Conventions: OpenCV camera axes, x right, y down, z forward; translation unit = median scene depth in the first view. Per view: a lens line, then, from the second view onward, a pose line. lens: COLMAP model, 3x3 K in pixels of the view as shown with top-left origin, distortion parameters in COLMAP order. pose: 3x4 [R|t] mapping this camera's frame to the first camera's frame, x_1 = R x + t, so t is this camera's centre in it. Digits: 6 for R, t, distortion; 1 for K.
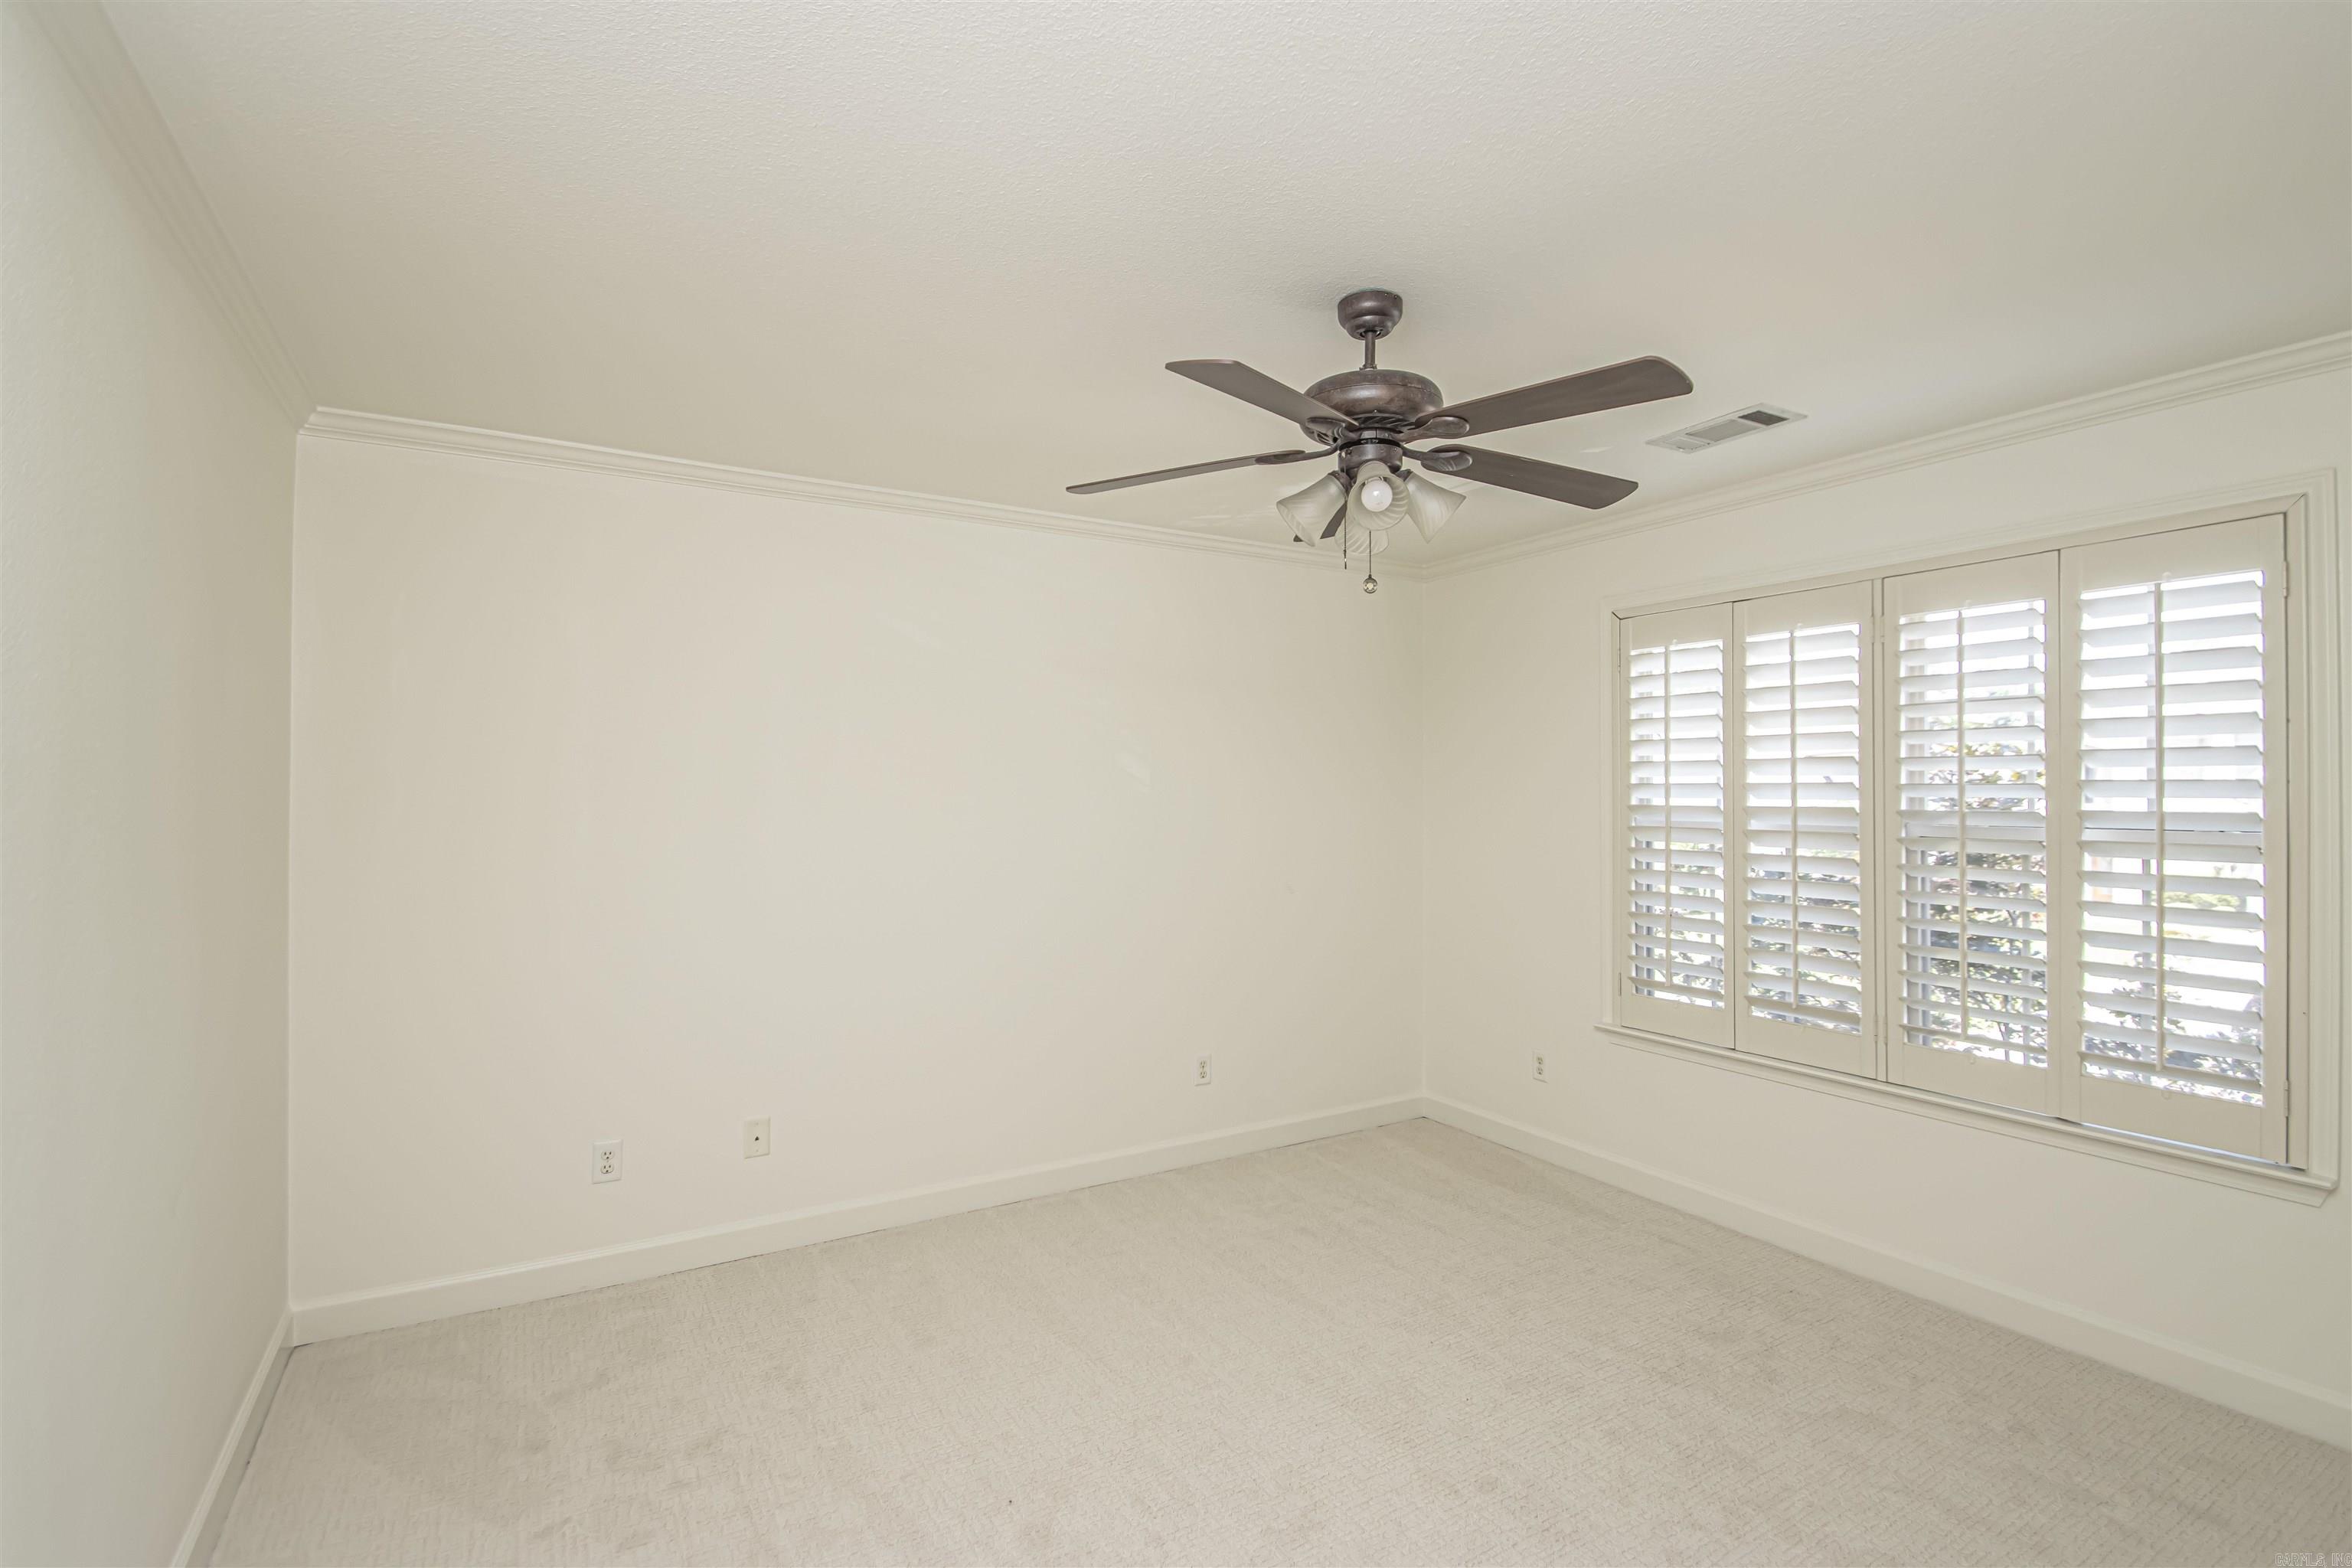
lens RADIAL K [[1090.5, 0, 1174.0], [0, 1090.5, 781.8], [0, 0, 1]] dist [0.020343, -0.019610]
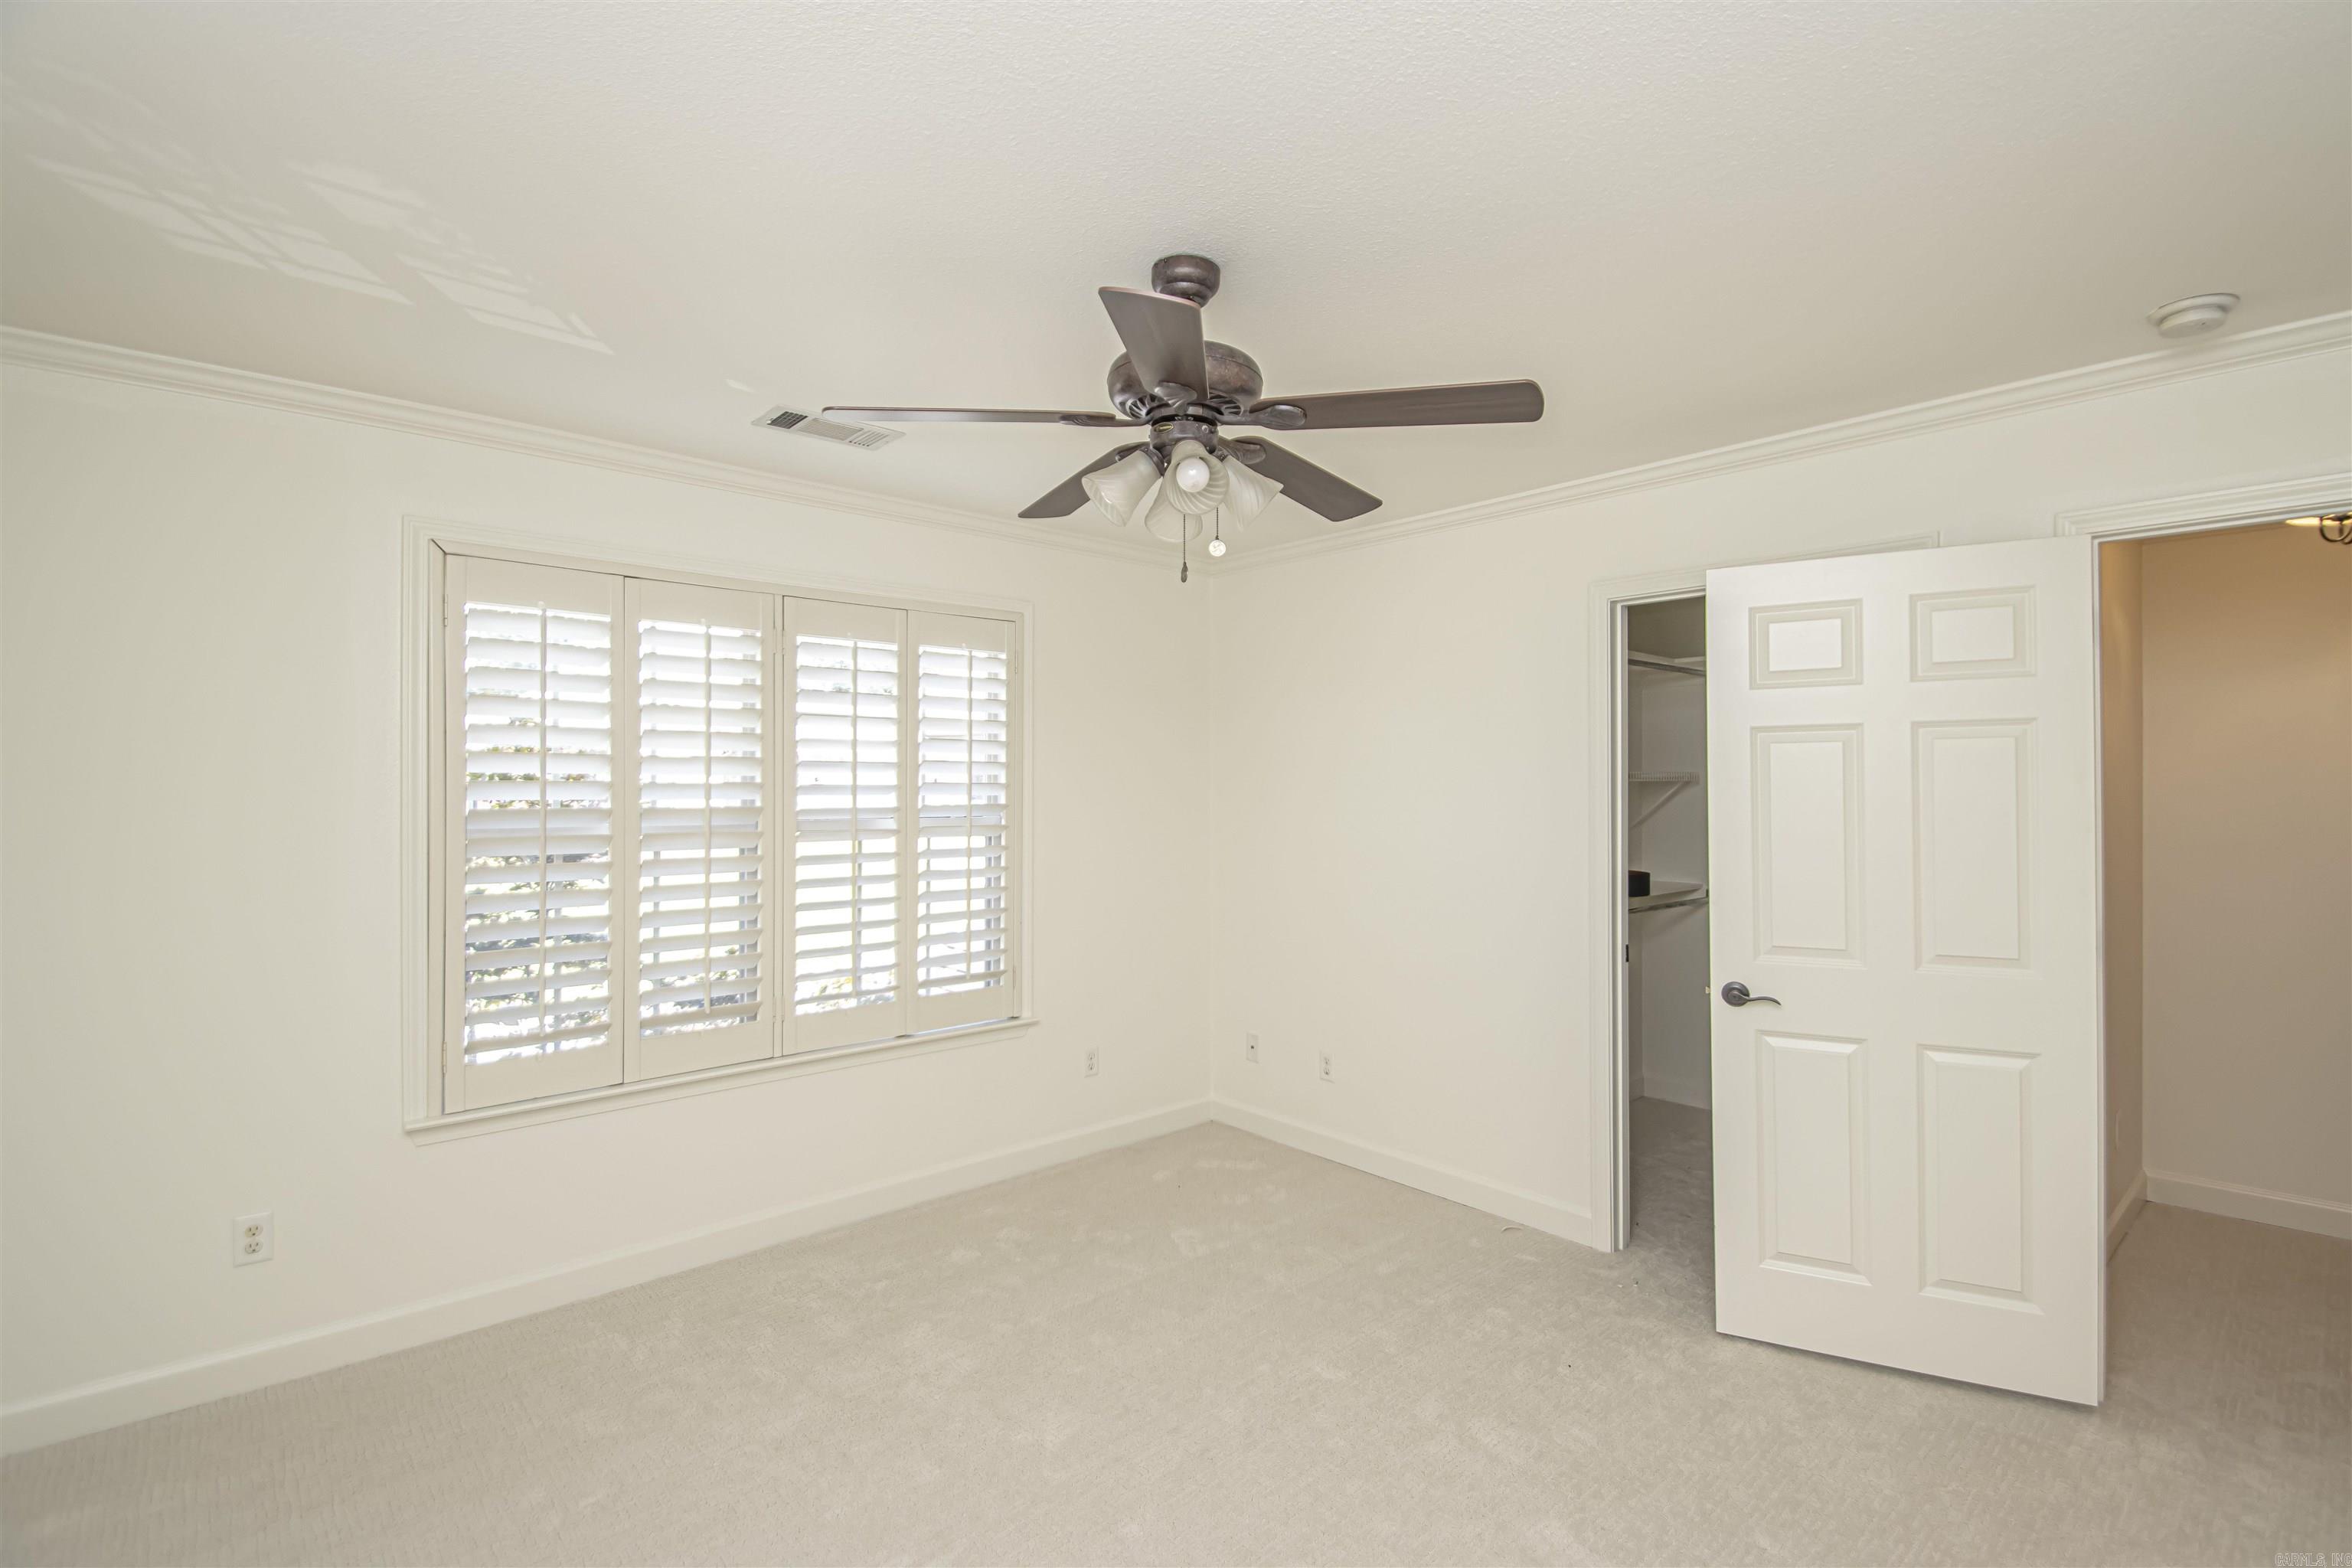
lens RADIAL K [[1090.5, 0, 1174.0], [0, 1090.5, 781.8], [0, 0, 1]] dist [0.020343, -0.019610]
pose [[-0.172206, 0.004555, 0.985050, -0.547815], [-0.003227, 0.999981, -0.005189, 0.004693], [-0.985056, -0.004072, -0.172188, 0.896529]]
